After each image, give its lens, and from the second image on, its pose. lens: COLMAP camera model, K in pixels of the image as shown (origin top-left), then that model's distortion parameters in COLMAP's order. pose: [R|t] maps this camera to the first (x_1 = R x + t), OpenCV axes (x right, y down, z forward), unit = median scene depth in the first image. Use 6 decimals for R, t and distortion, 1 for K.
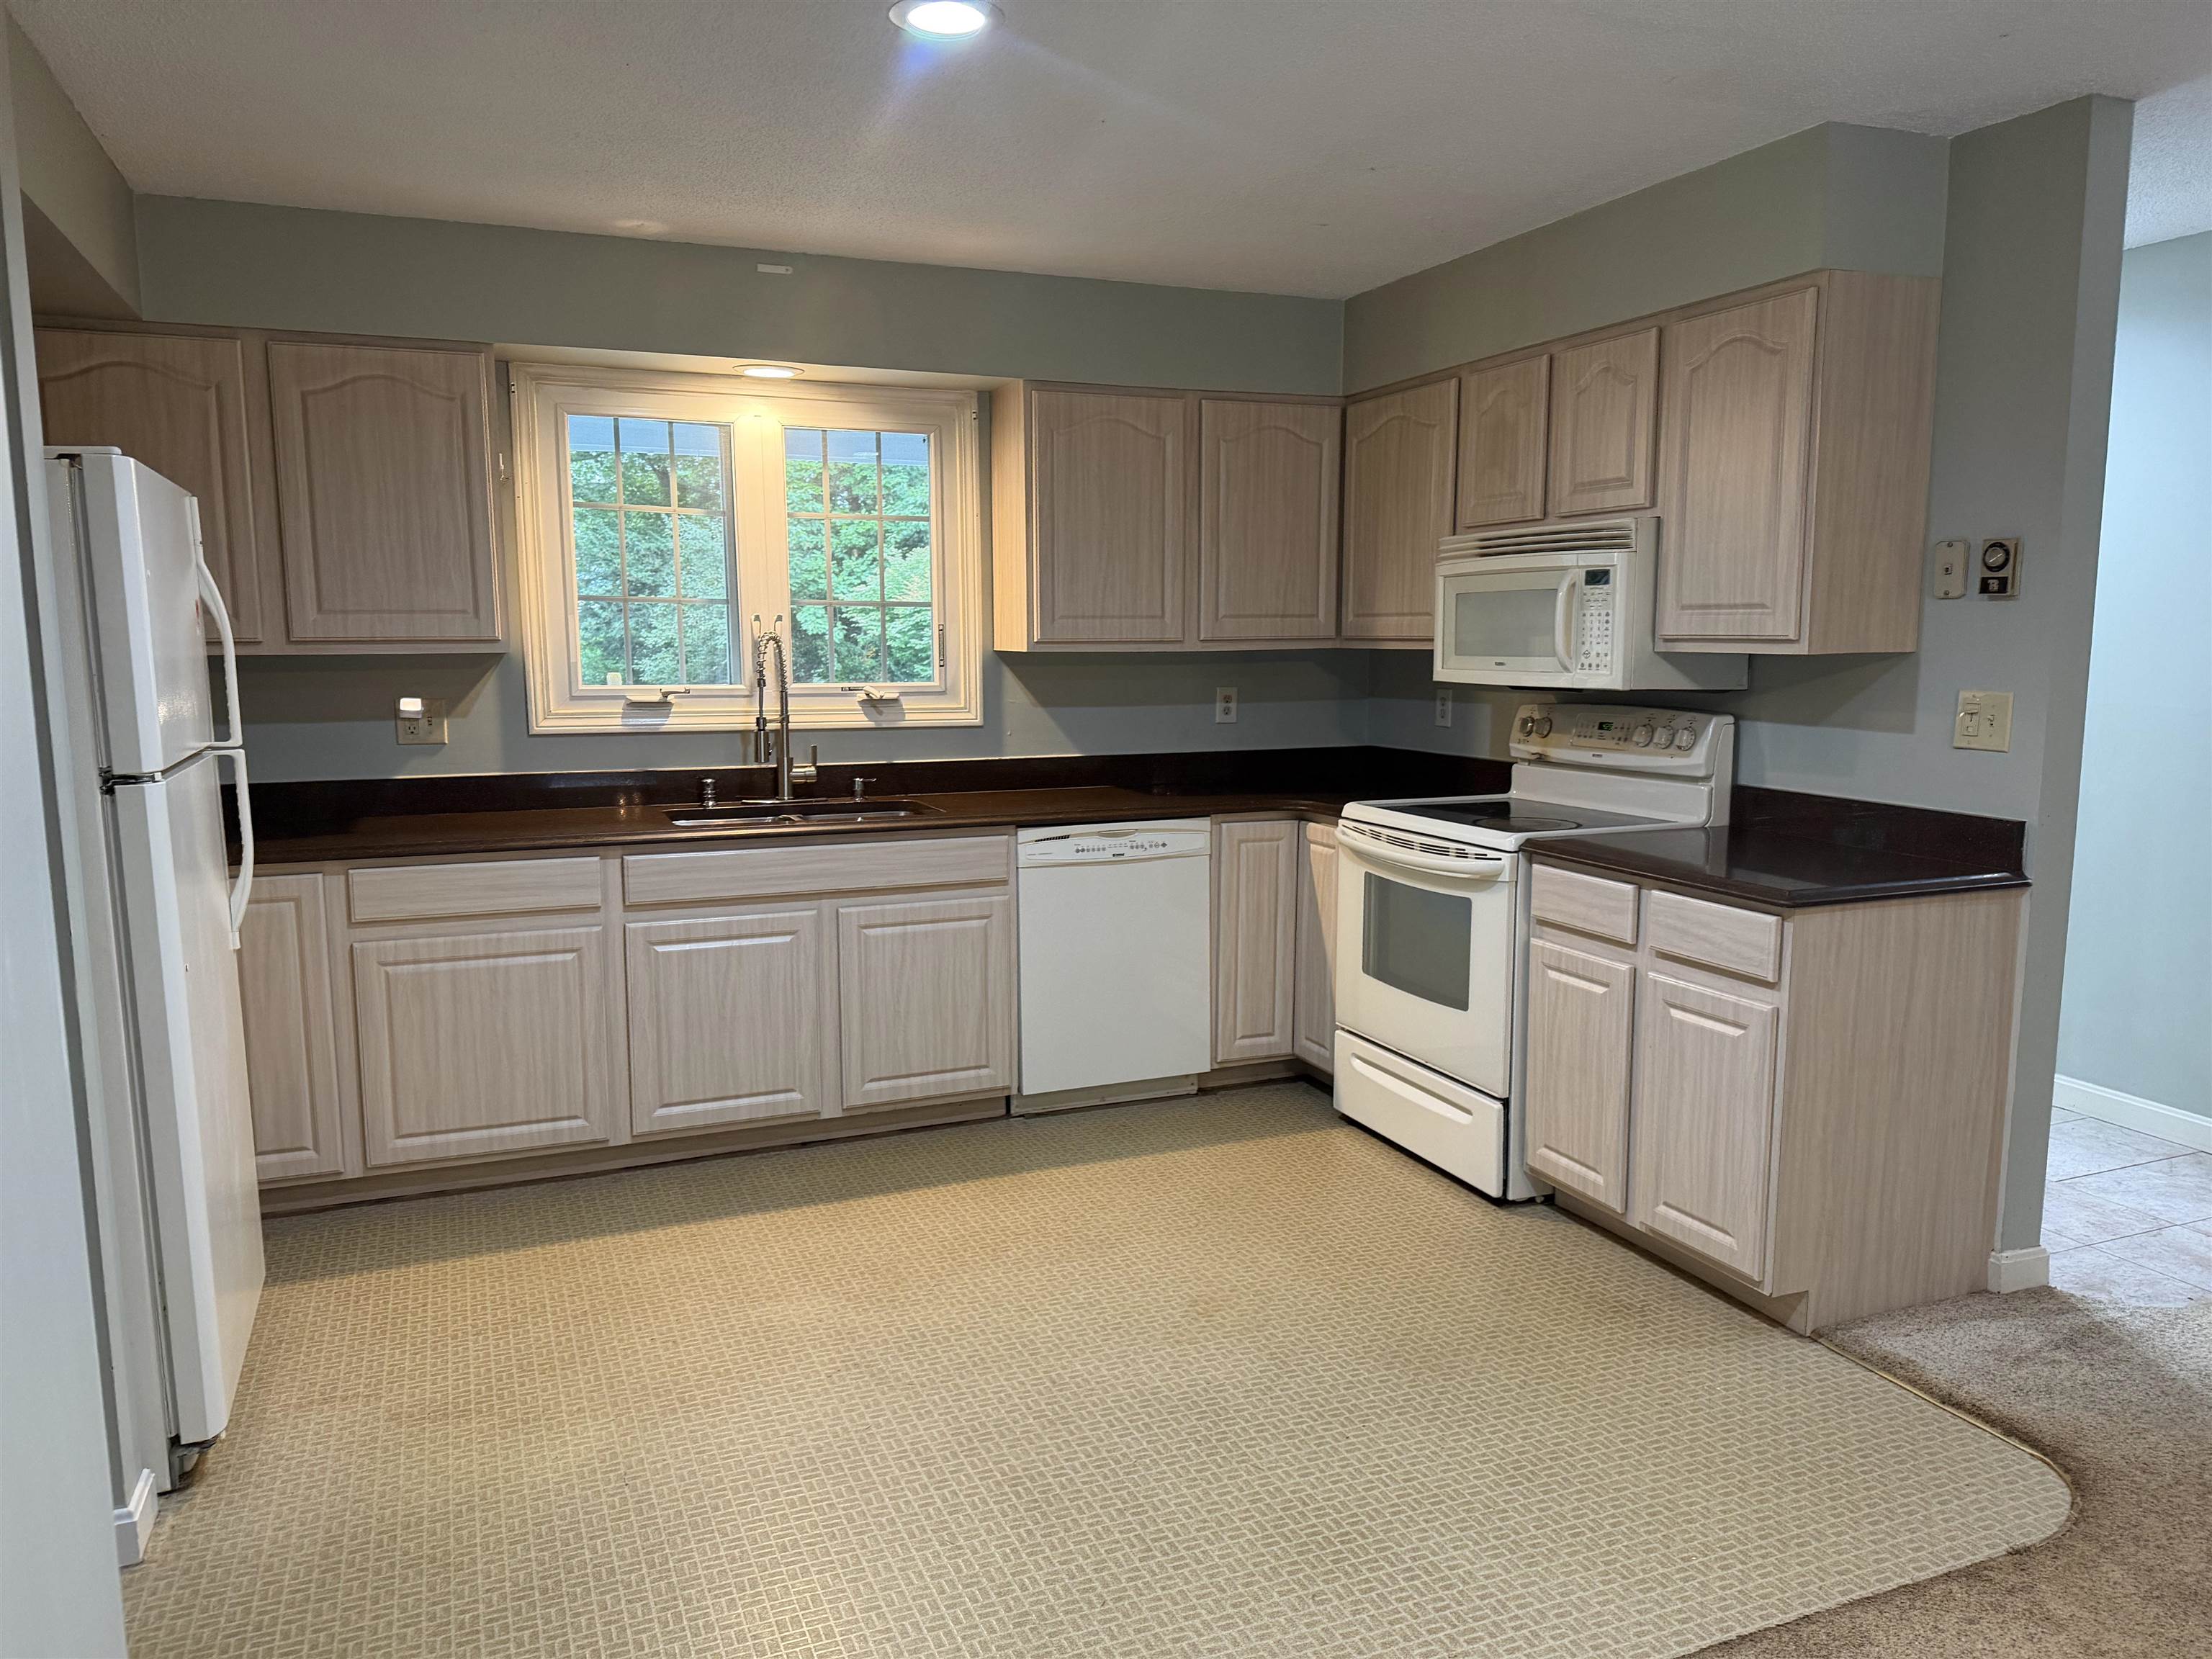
lens RADIAL K [[1534.7, 0, 1090.0], [0, 1534.7, 830.5], [0, 0, 1]] dist [0.063452, -0.080713]
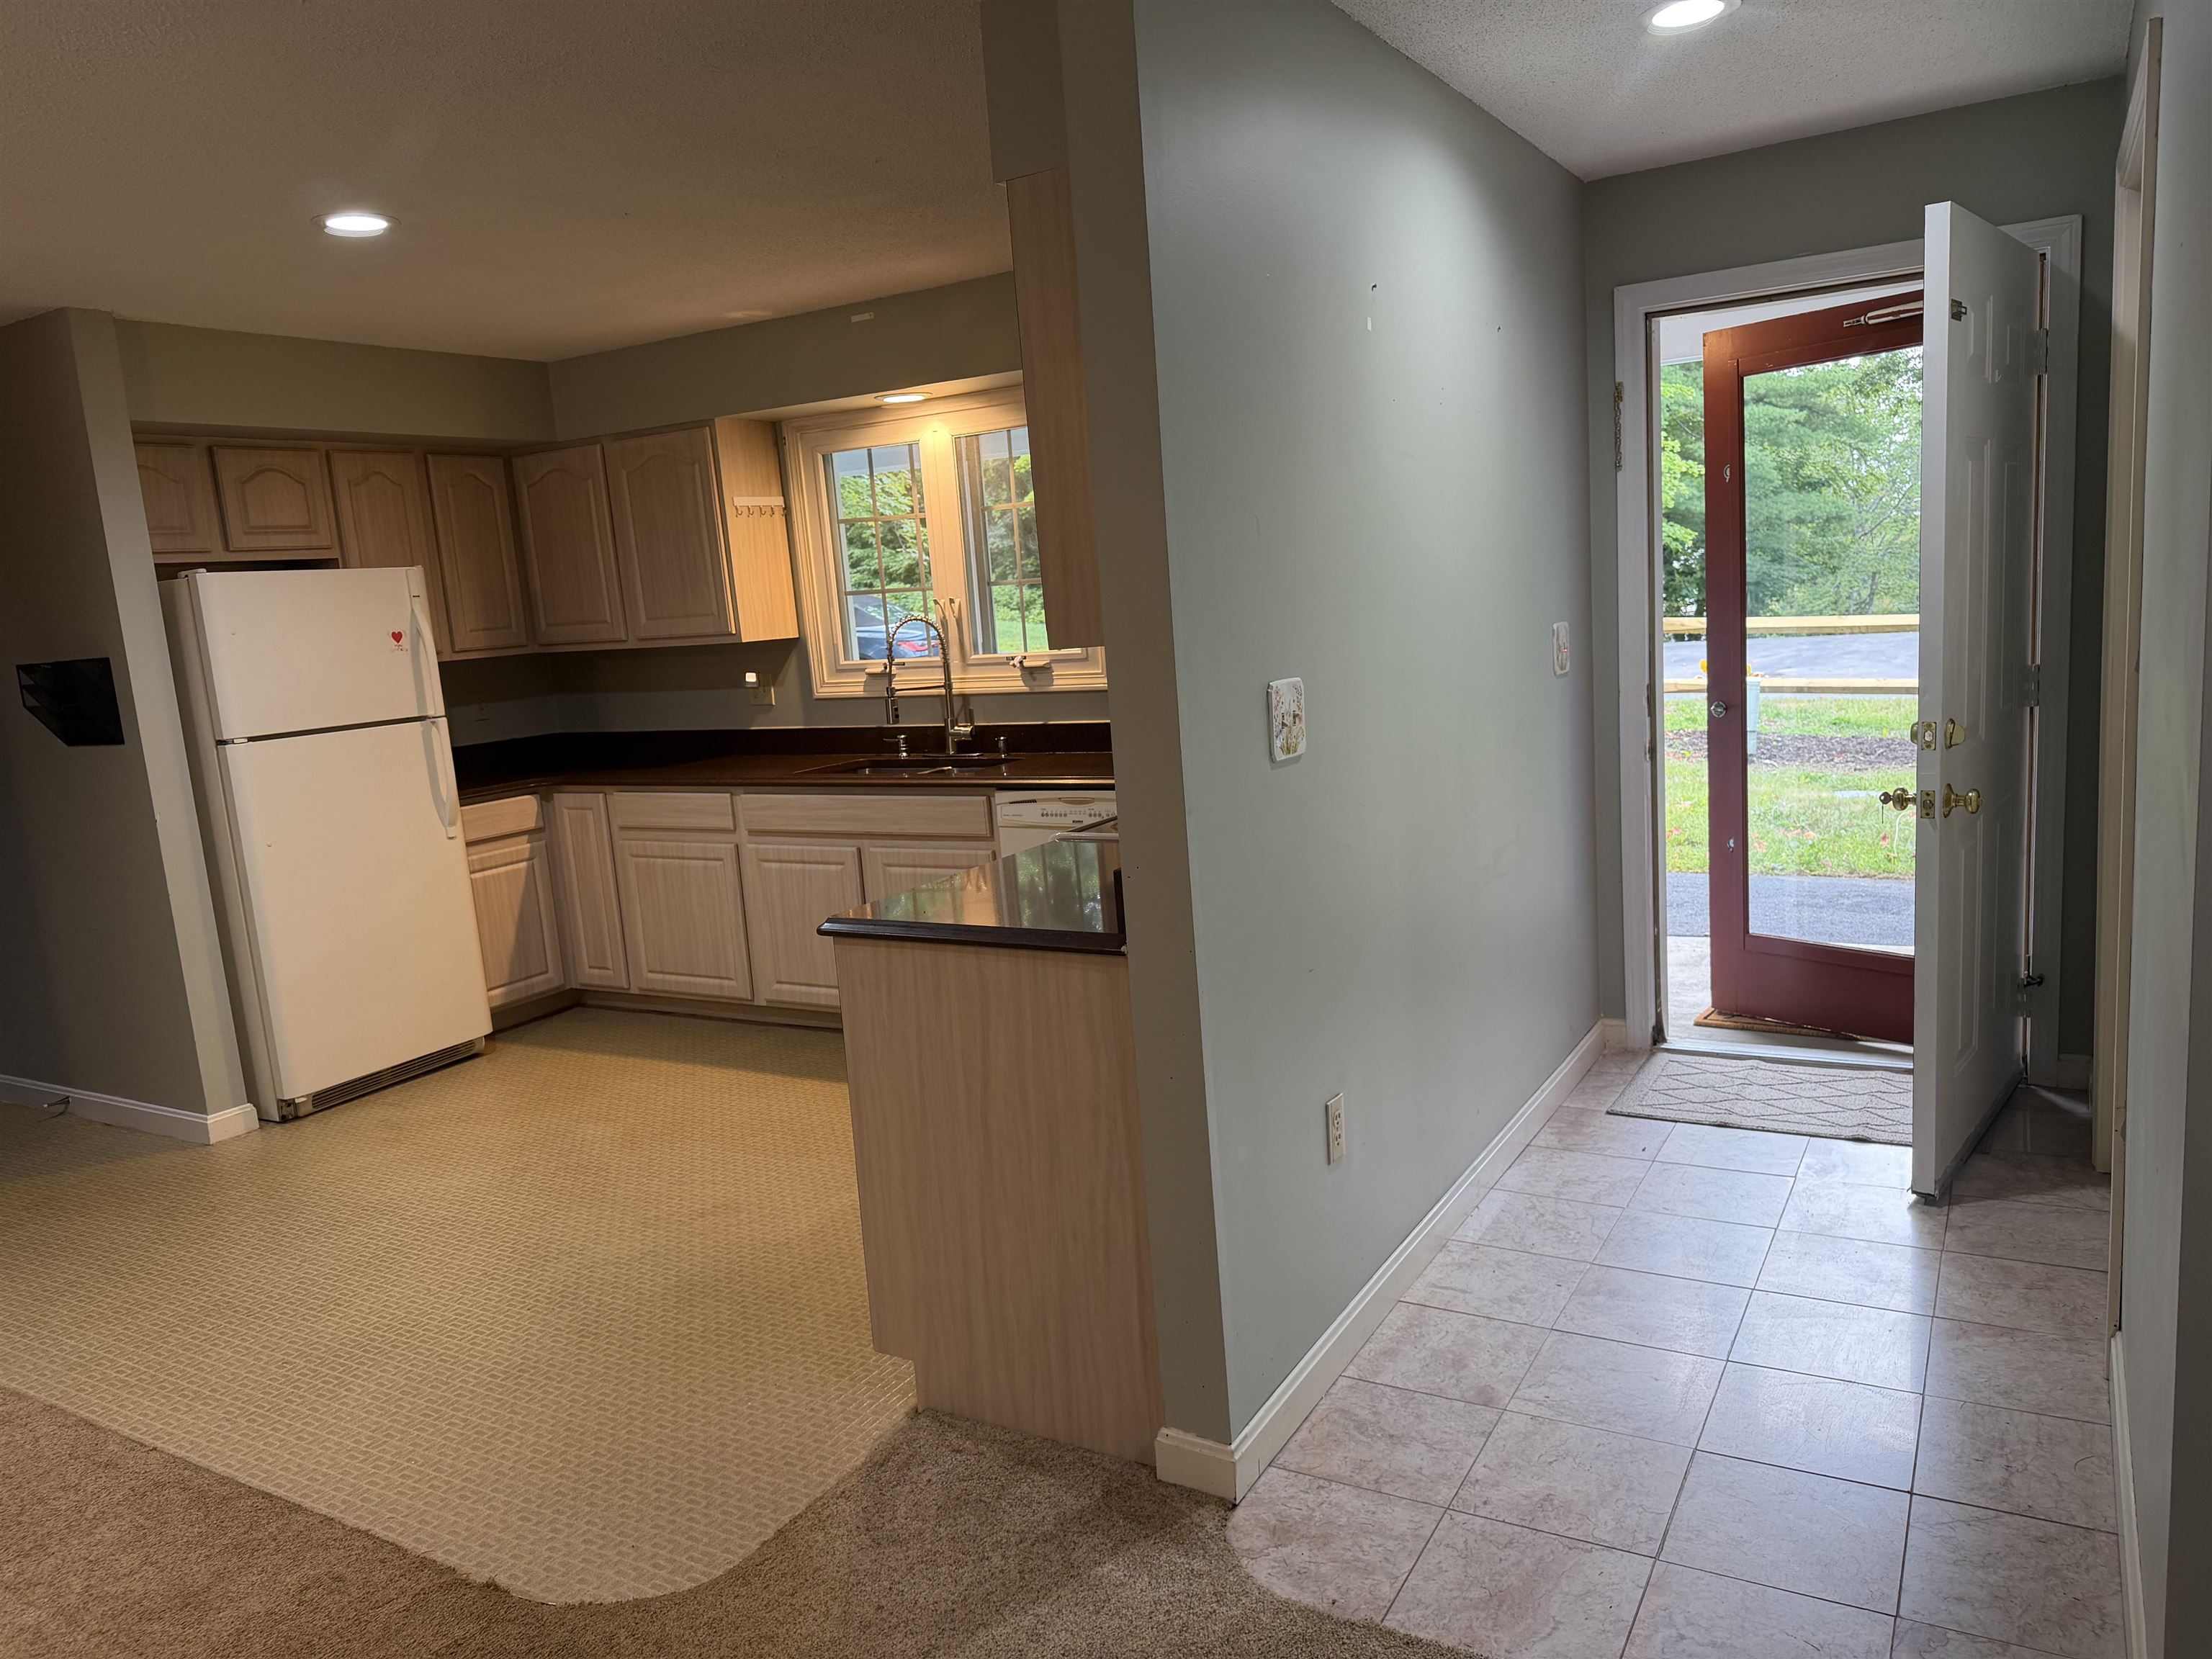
lens RADIAL K [[1534.7, 0, 1106.8], [0, 1534.7, 842.6], [0, 0, 1]] dist [0.063452, -0.080713]
pose [[0.604725, 0.088892, -0.791458, 0.962756], [-0.031798, 0.995654, 0.087530, -0.069434], [0.795800, -0.027765, 0.604923, 0.435595]]
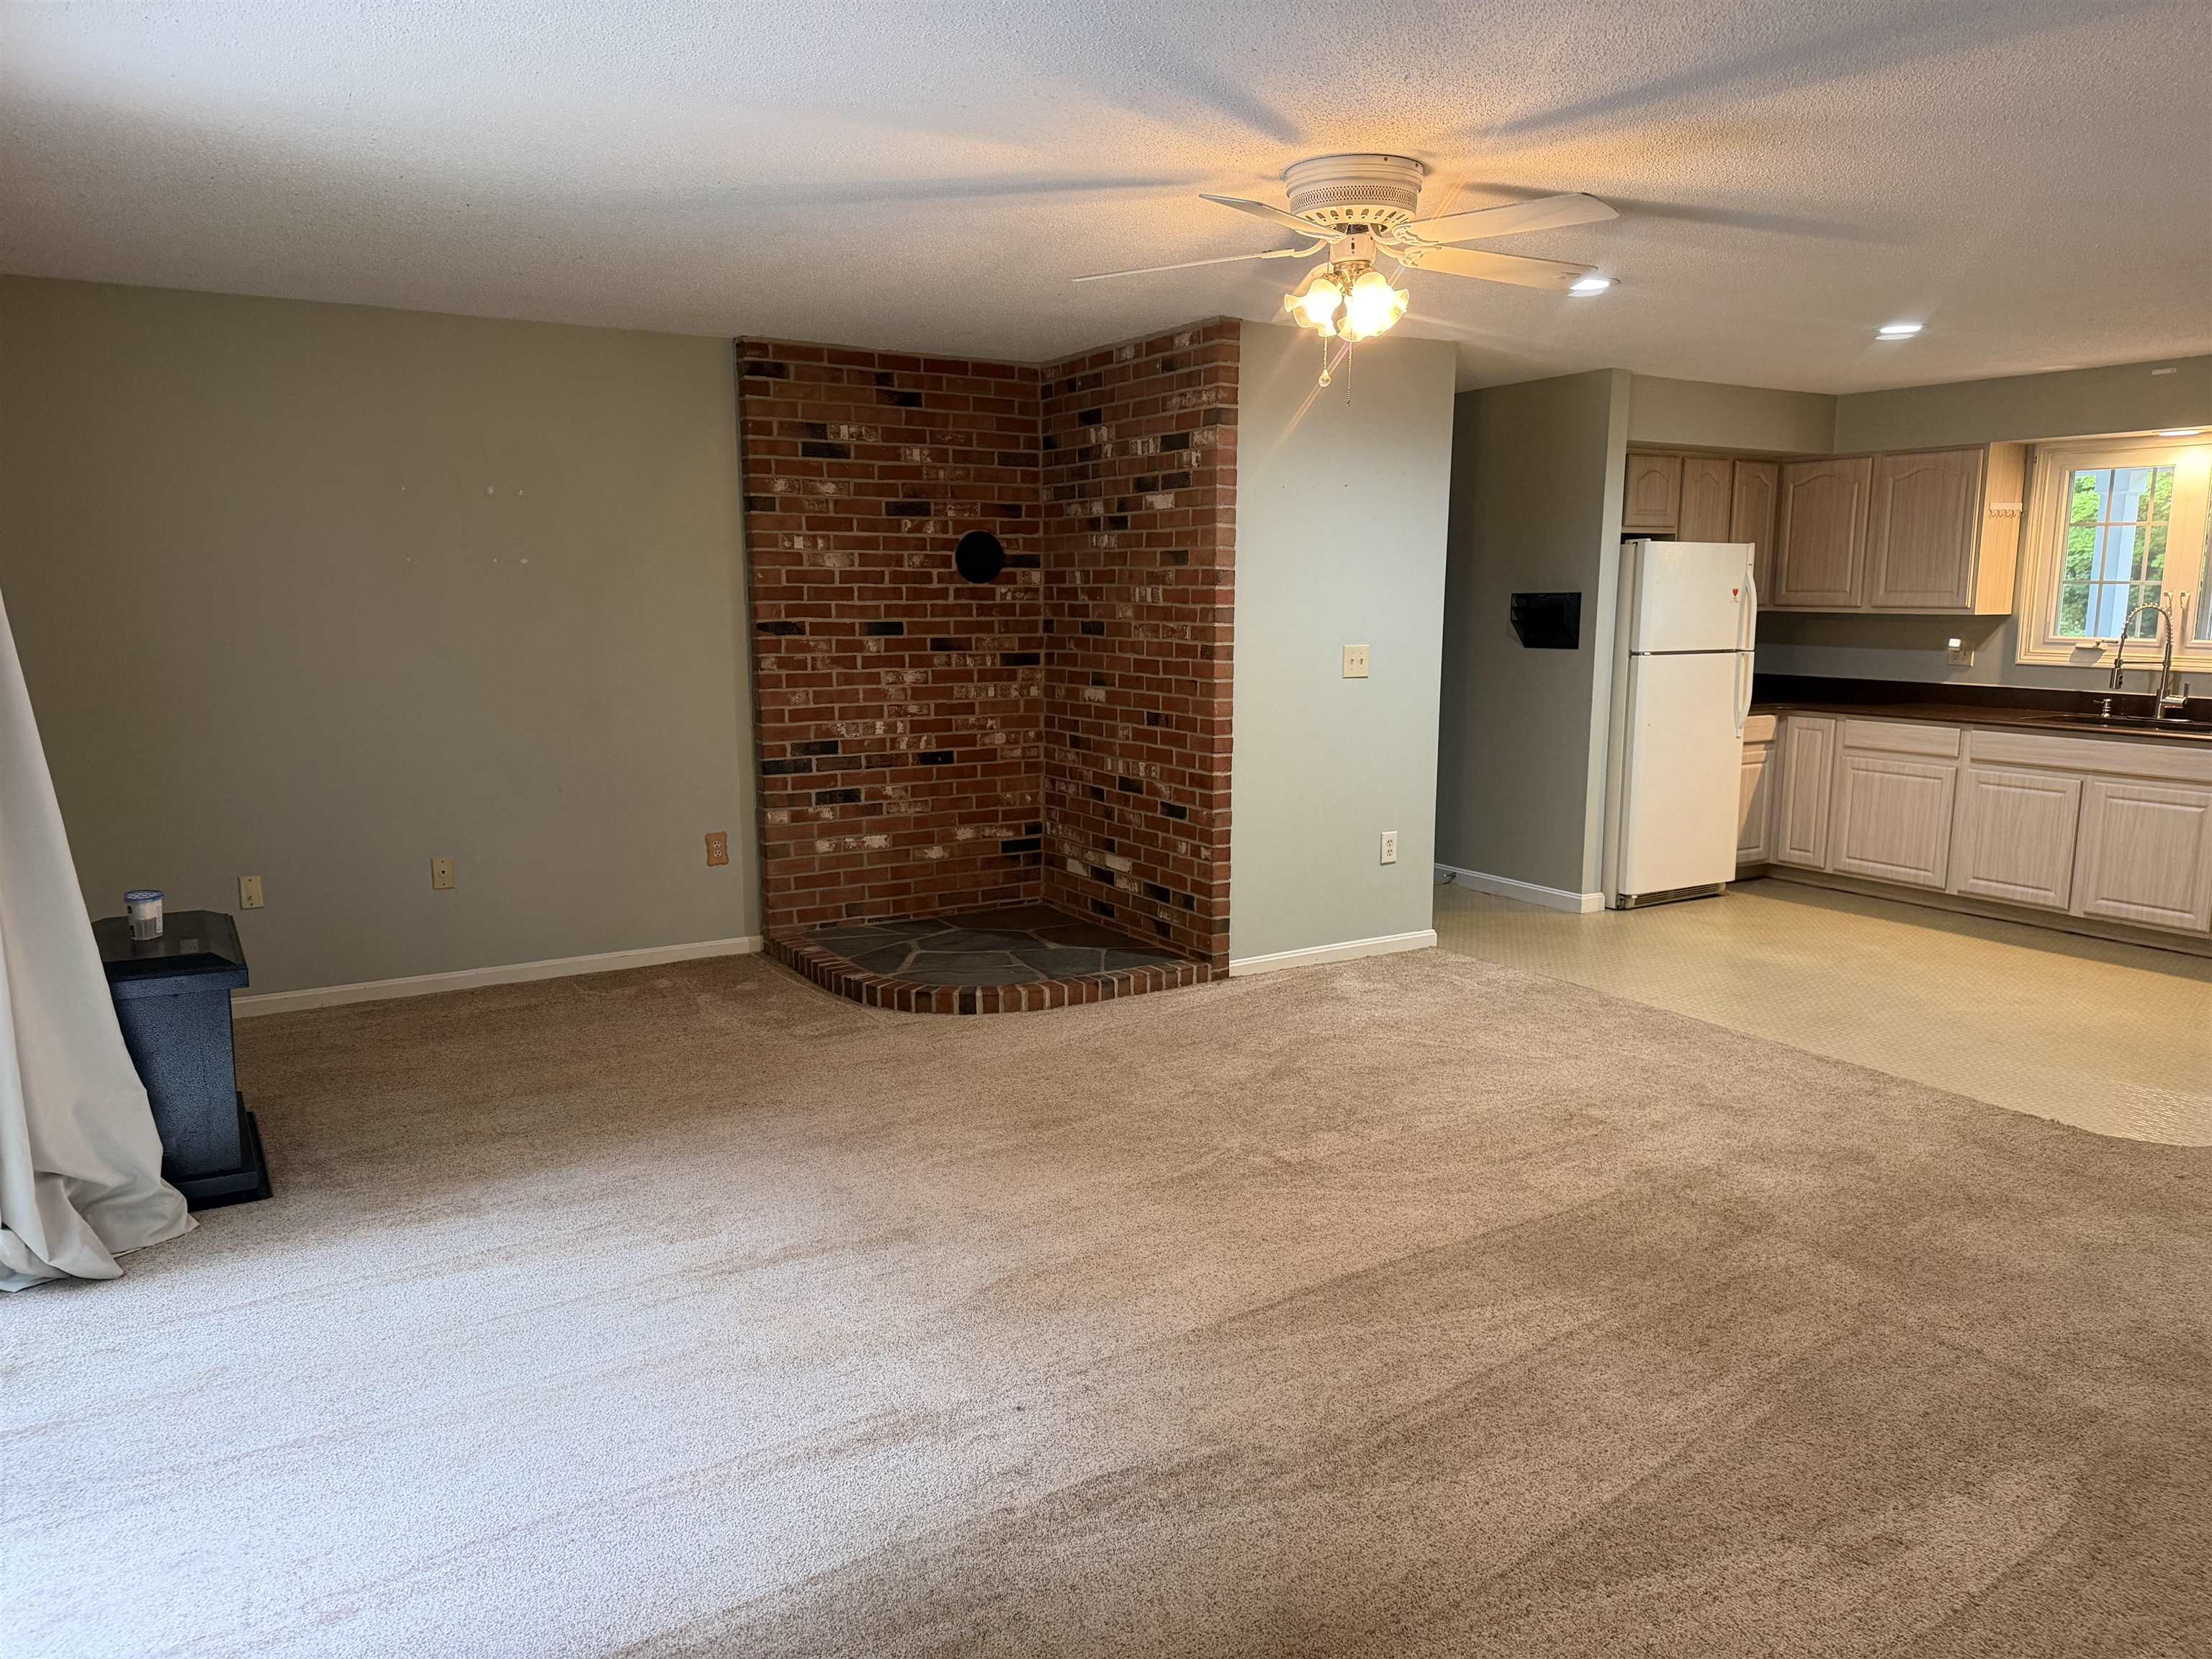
lens RADIAL K [[1534.7, 0, 1101.7], [0, 1534.7, 844.9], [0, 0, 1]] dist [0.063452, -0.080713]
pose [[0.152202, 0.165273, -0.974433, 1.303944], [-0.129687, 0.980735, 0.146086, 0.014428], [0.979804, 0.104137, 0.170703, -0.271570]]
